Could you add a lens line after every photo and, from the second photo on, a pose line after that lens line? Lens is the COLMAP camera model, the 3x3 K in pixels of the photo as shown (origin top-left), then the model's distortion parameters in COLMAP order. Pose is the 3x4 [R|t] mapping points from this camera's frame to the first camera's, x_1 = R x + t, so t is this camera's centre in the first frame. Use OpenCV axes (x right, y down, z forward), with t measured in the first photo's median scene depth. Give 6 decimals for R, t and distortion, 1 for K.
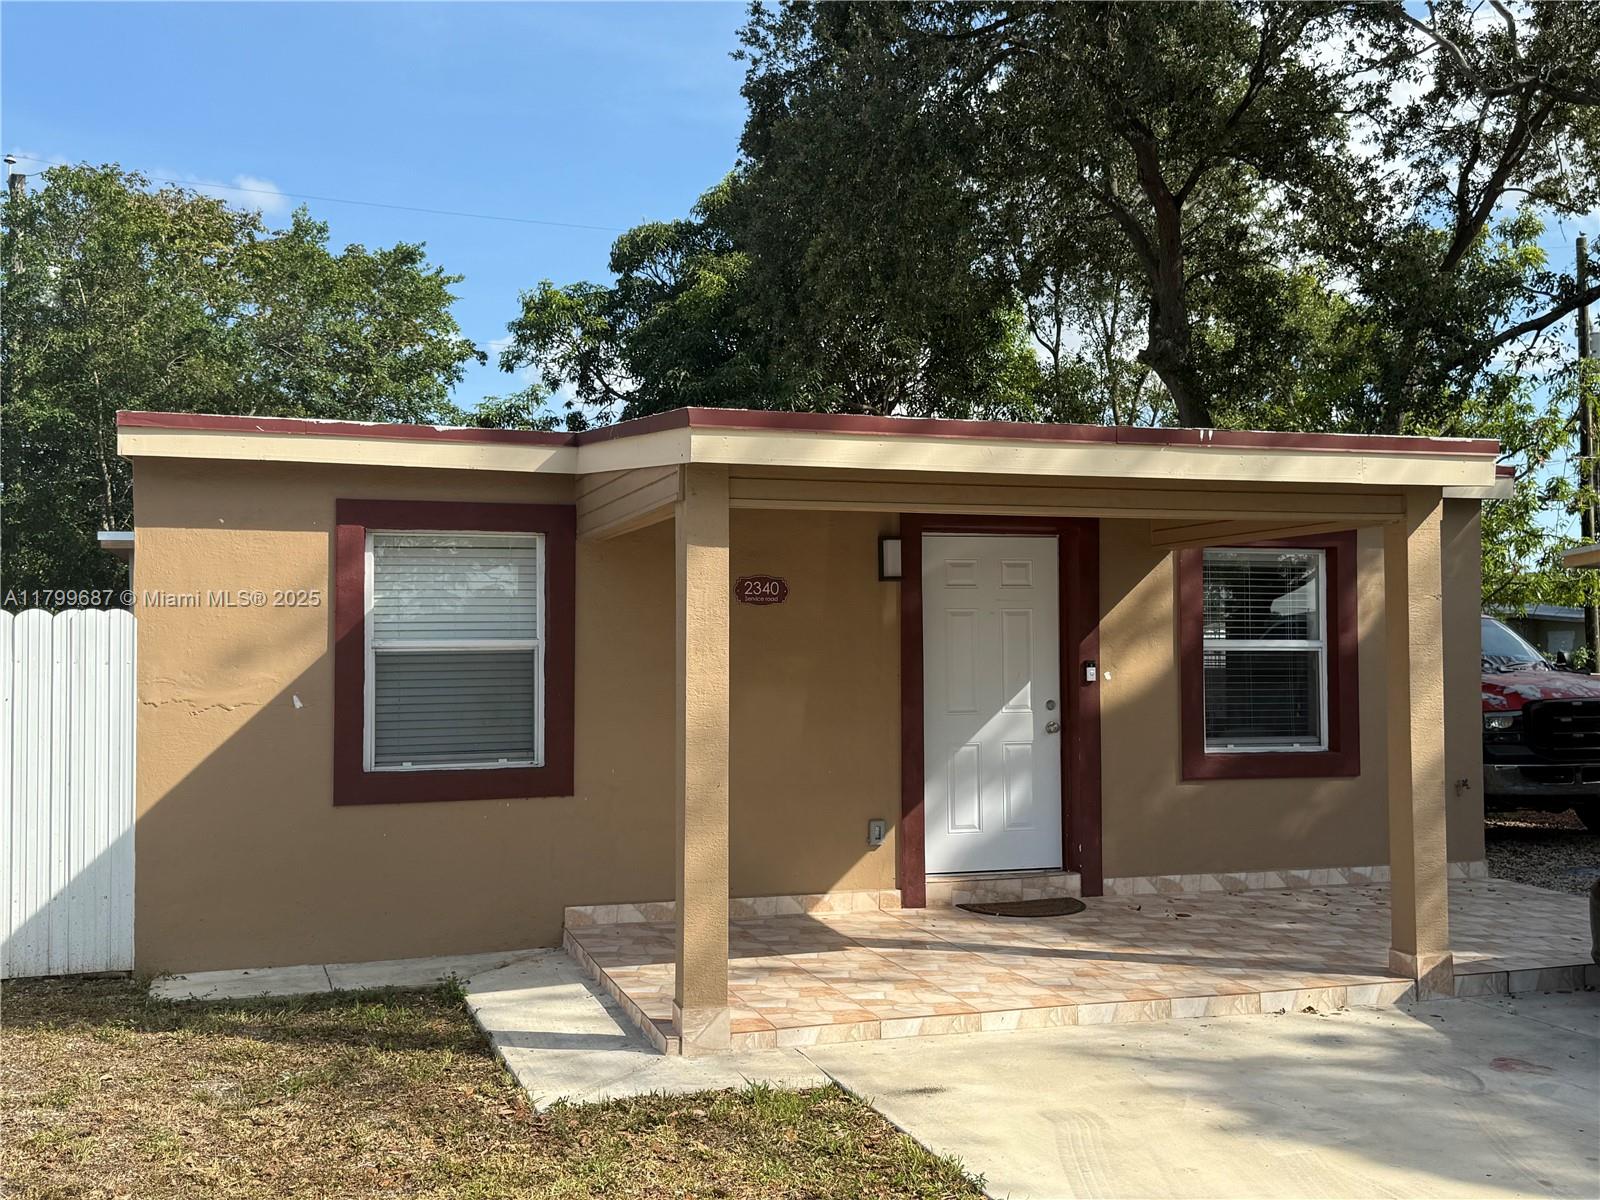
lens RADIAL K [[1621.4, 0, 800.0], [0, 1621.4, 600.0], [0, 0, 1]] dist [0.105000, -0.001296]
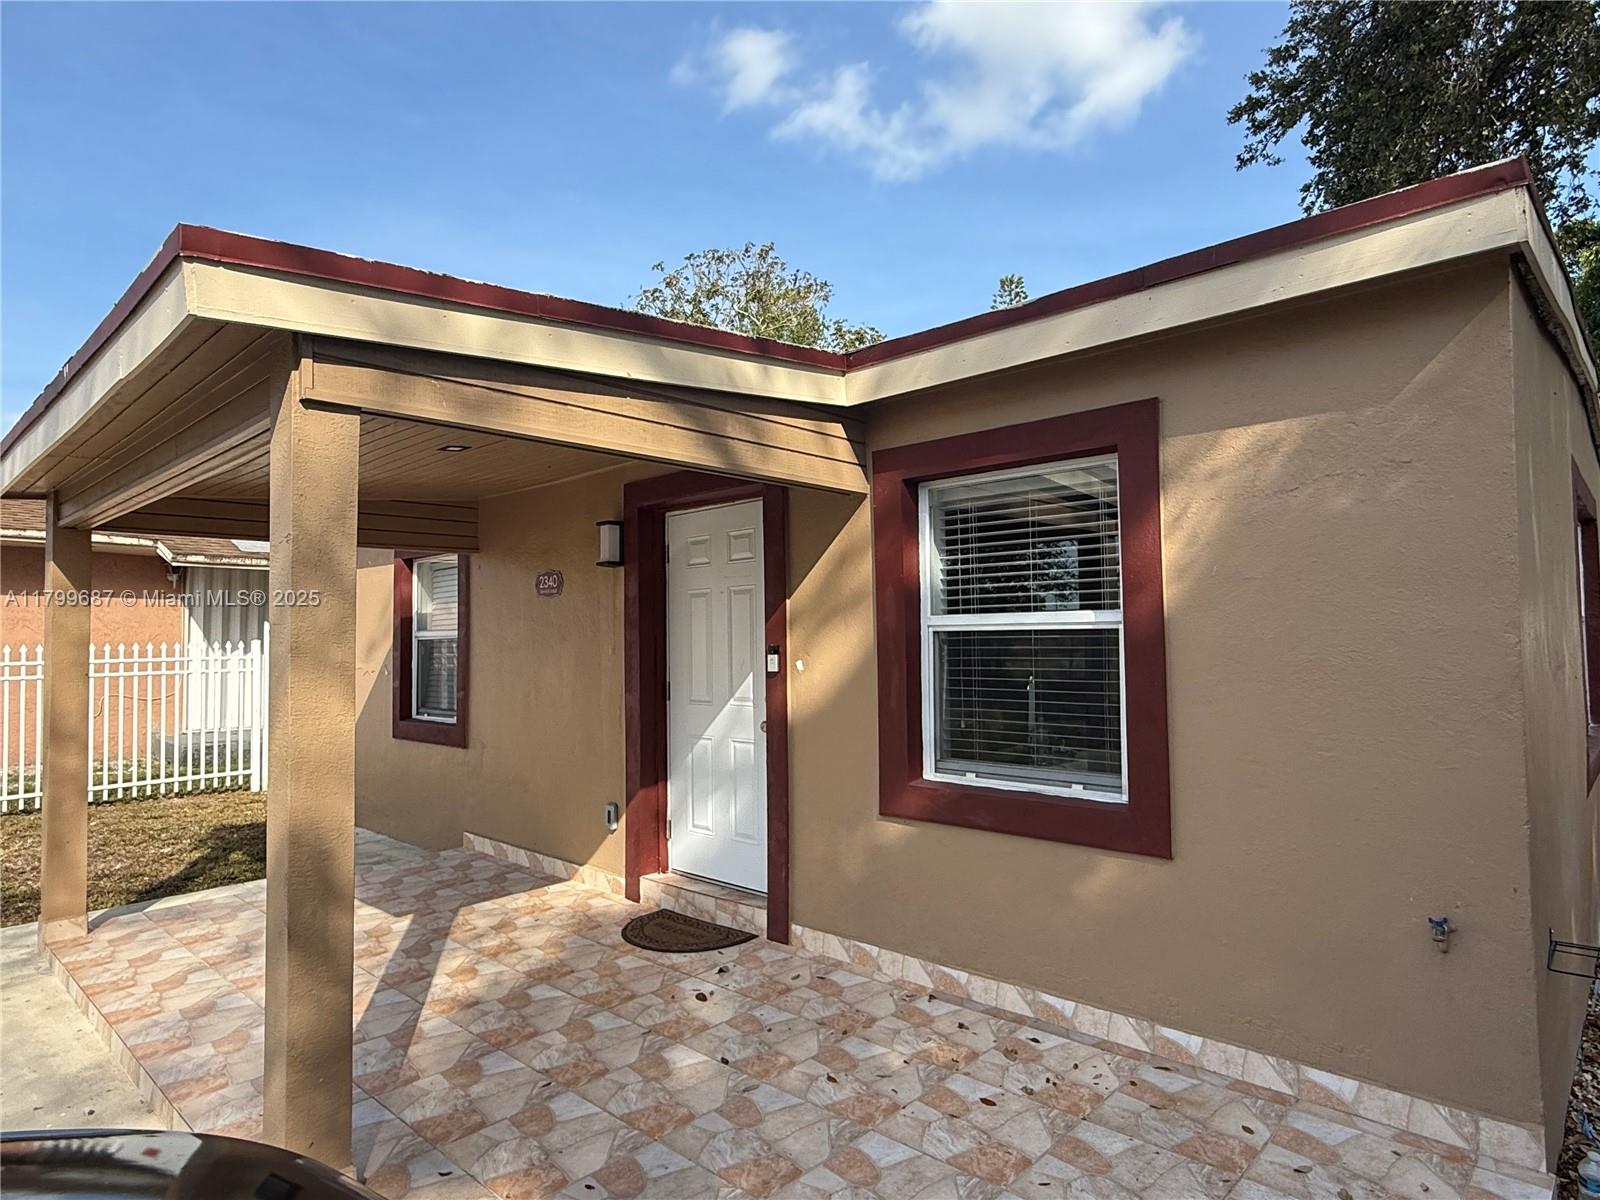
lens RADIAL K [[936.0, 0, 800.0], [0, 936.0, 600.0], [0, 0, 1]] dist [-0.000284, 0.000032]
pose [[0.469721, -0.041125, -0.881856, 0.589095], [0.035659, 0.998983, -0.027593, 0.027628], [0.882094, -0.018485, 0.470710, 0.791605]]
